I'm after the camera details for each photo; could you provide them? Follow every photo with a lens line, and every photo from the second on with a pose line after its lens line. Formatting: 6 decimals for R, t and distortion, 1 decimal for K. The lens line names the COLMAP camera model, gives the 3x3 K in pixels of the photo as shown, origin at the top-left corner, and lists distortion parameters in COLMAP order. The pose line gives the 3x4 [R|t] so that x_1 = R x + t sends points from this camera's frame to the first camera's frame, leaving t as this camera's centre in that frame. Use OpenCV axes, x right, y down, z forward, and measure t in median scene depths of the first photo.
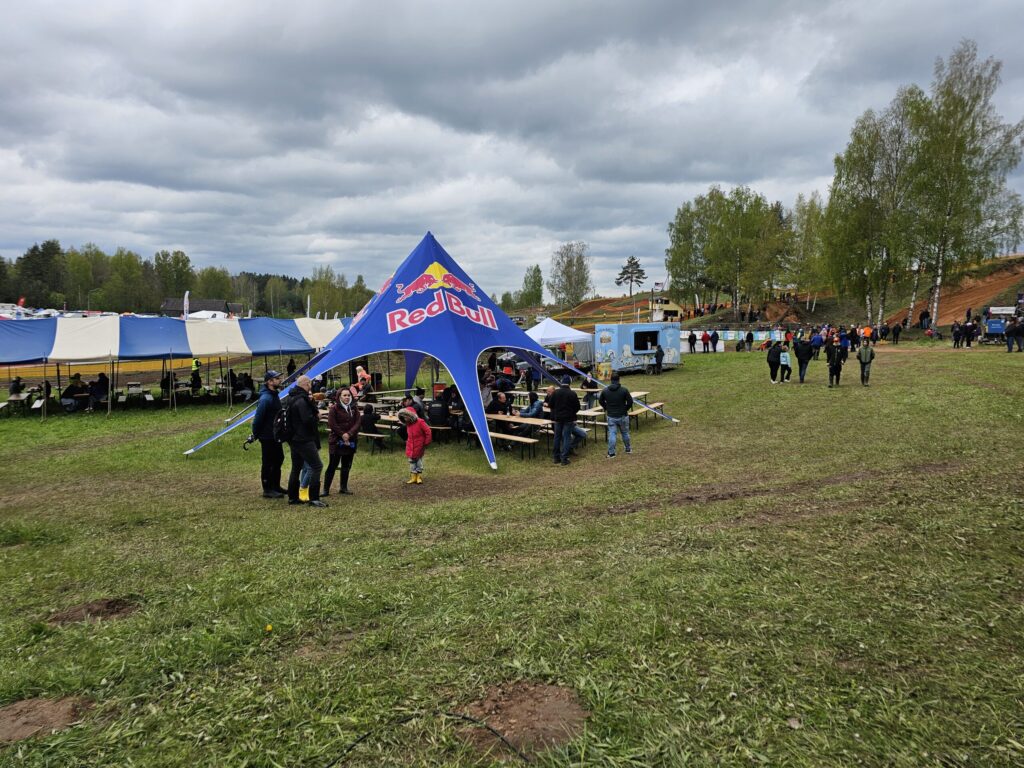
lens RADIAL K [[698.4, 0, 509.4], [0, 698.4, 411.0], [0, 0, 1]] dist [0.044006, -0.020329]
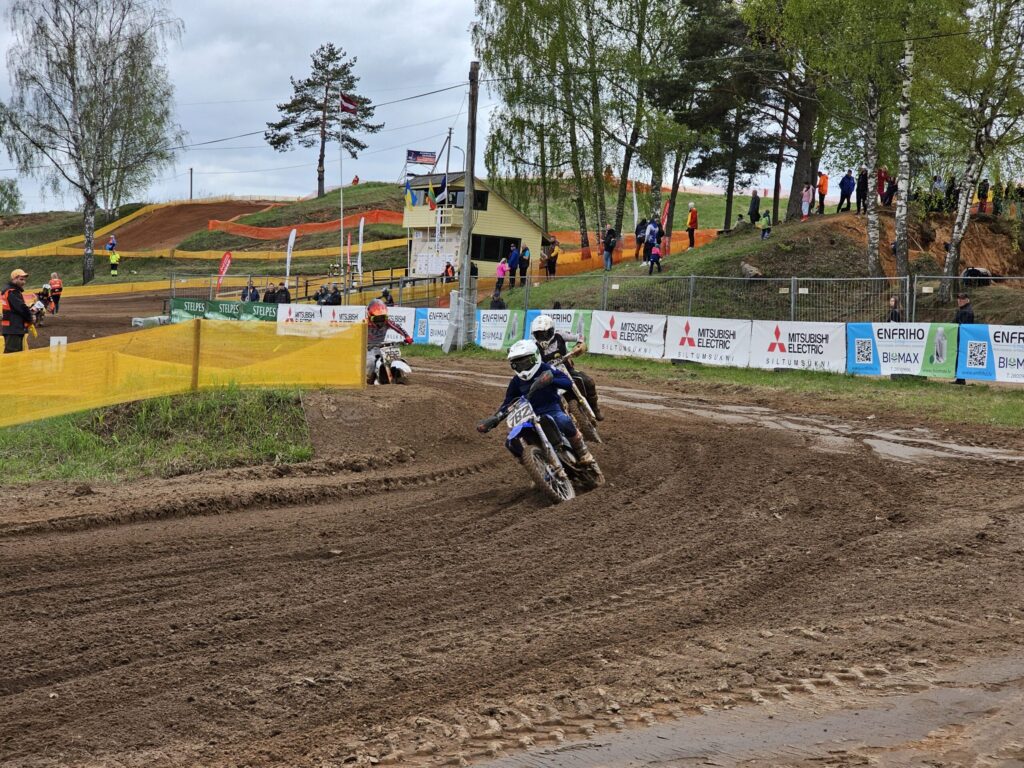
lens RADIAL K [[2058.2, 0, 552.1], [0, 2058.2, 379.4], [0, 0, 1]] dist [0.015427, 0.193727]
pose [[0.956850, 0.047508, 0.286673, 0.034272], [-0.022713, 0.995754, -0.089208, -0.022124], [-0.289694, 0.078847, 0.953866, 0.219758]]
